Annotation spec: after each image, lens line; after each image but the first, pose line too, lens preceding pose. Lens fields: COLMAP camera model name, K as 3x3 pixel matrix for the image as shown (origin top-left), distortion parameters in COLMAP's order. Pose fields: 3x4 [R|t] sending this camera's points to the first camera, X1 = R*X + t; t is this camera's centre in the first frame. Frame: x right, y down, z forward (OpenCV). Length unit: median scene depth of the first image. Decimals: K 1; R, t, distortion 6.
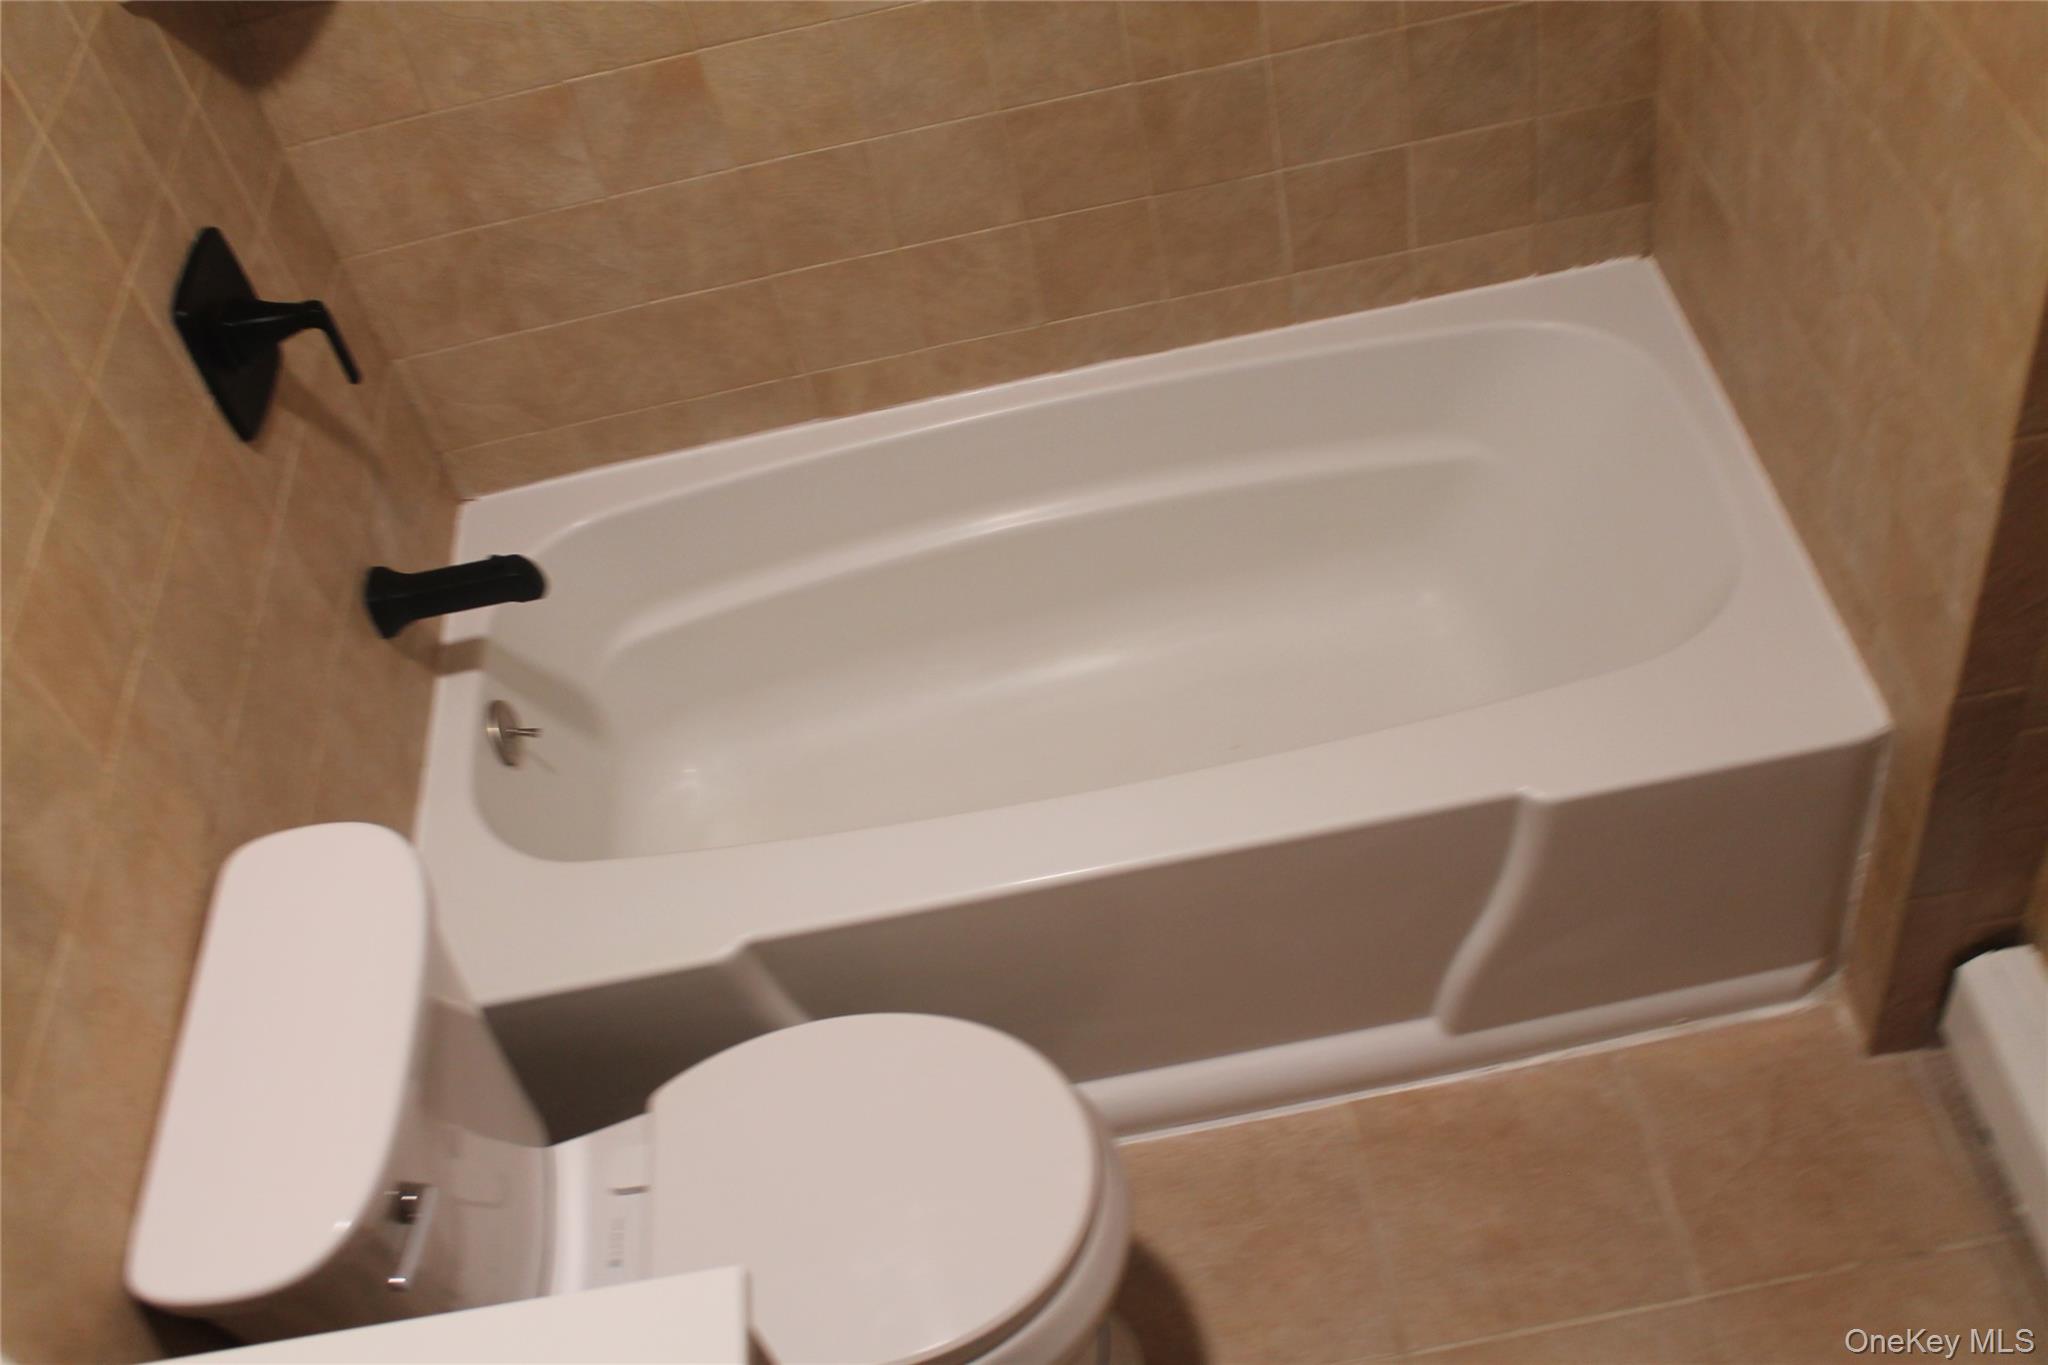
lens RADIAL K [[2039.5, 0, 1024.0], [0, 2039.5, 682.5], [0, 0, 1]] dist [-0.136456, 0.152648]
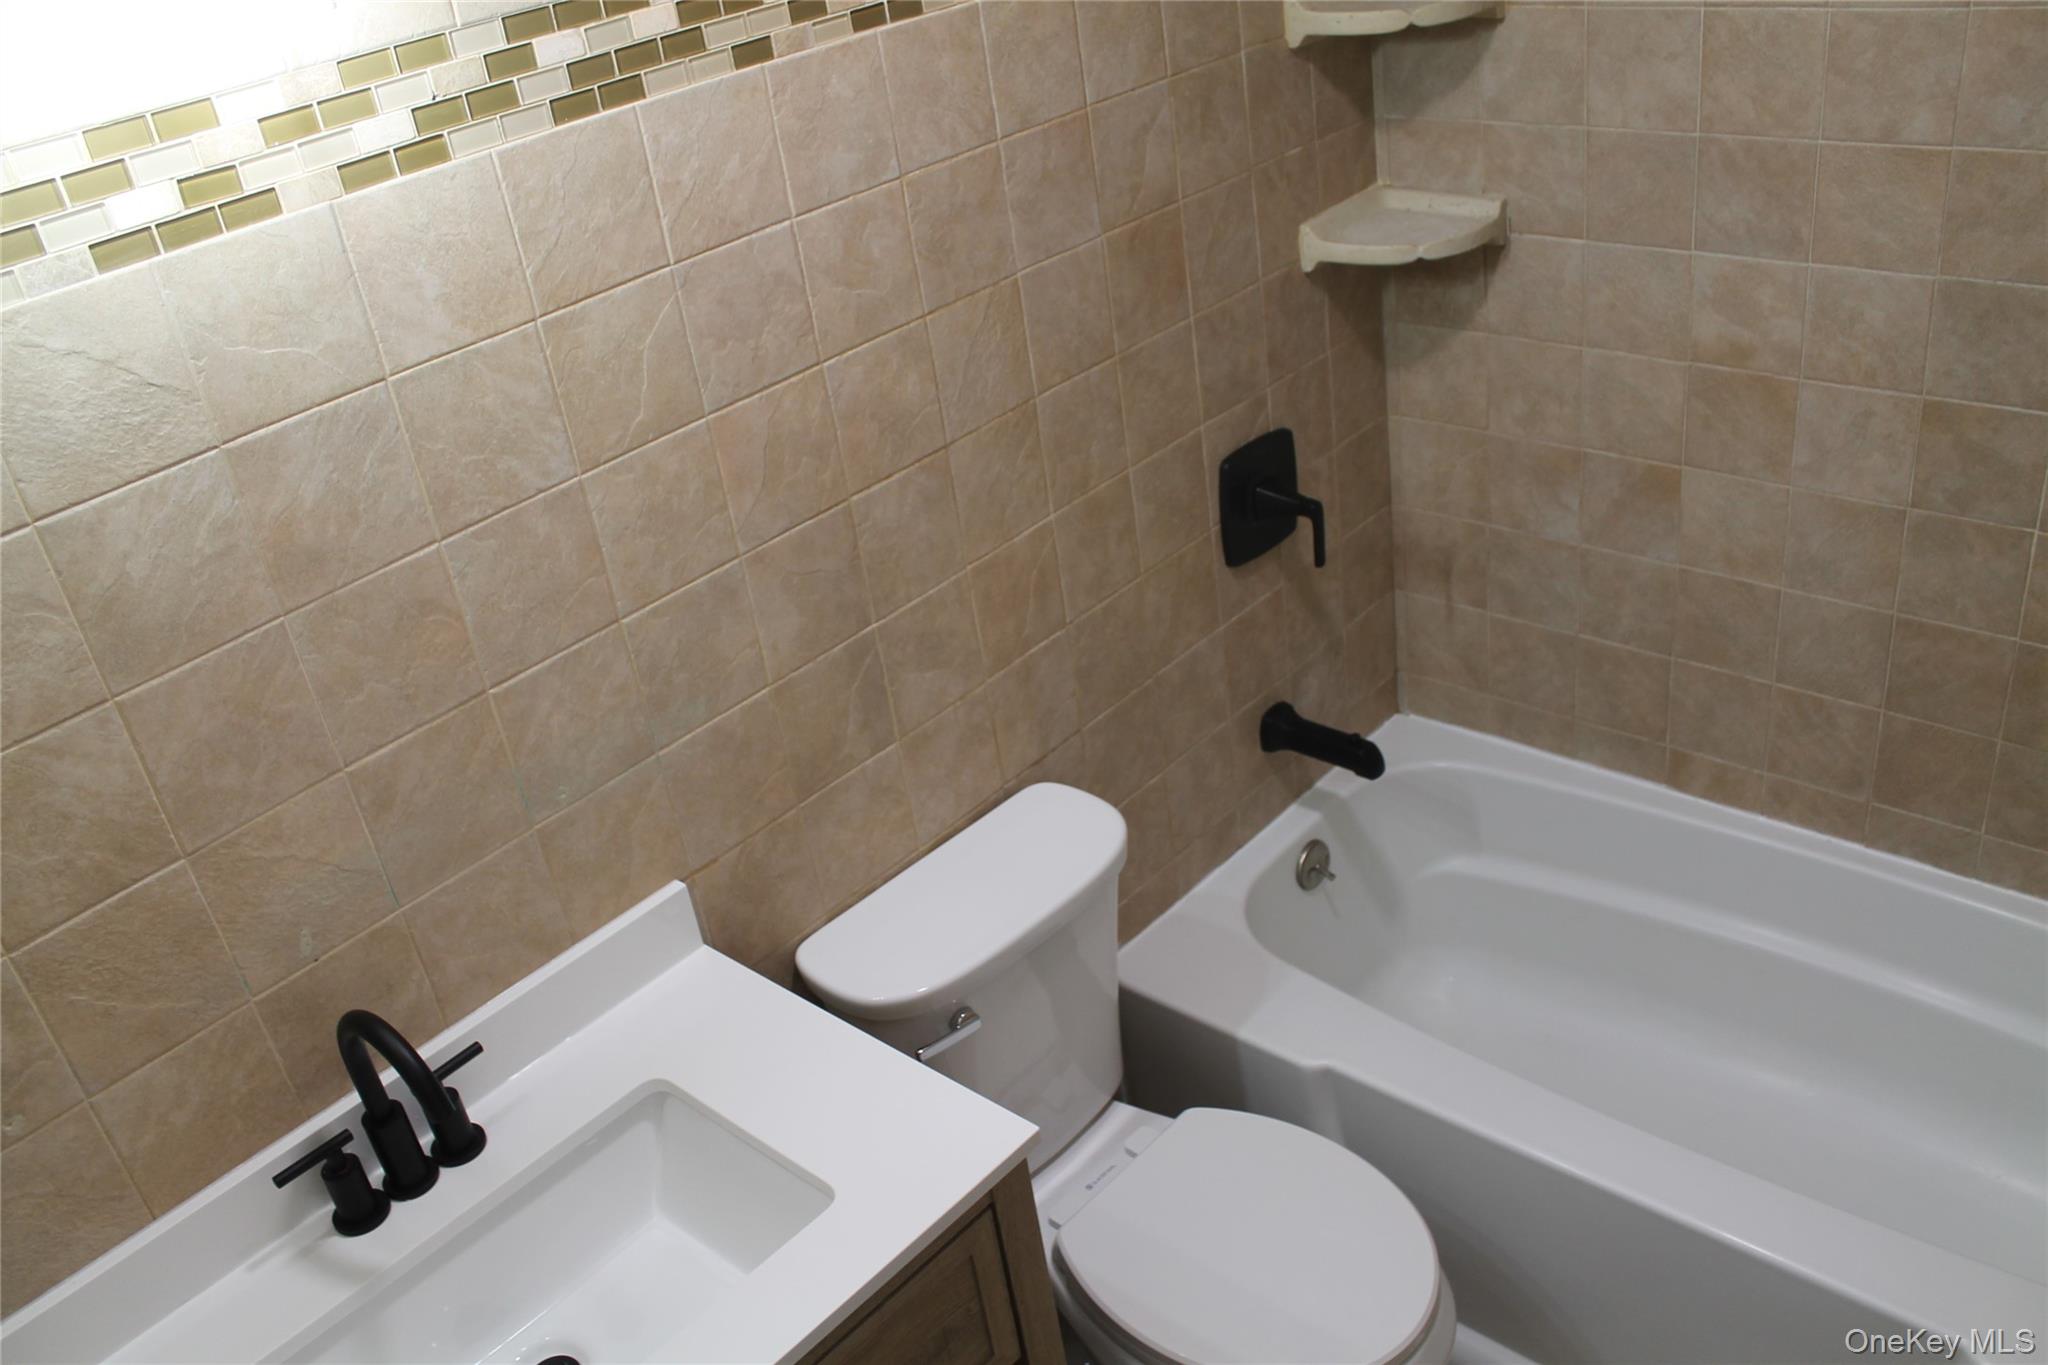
lens RADIAL K [[1735.1, 0, 1022.9], [0, 1735.1, 693.4], [0, 0, 1]] dist [-0.159729, 0.163213]
pose [[0.679089, 0.440113, -0.587485, 0.237438], [-0.530495, 0.847412, 0.021623, 0.006510], [0.507358, 0.296974, 0.808946, -0.039522]]
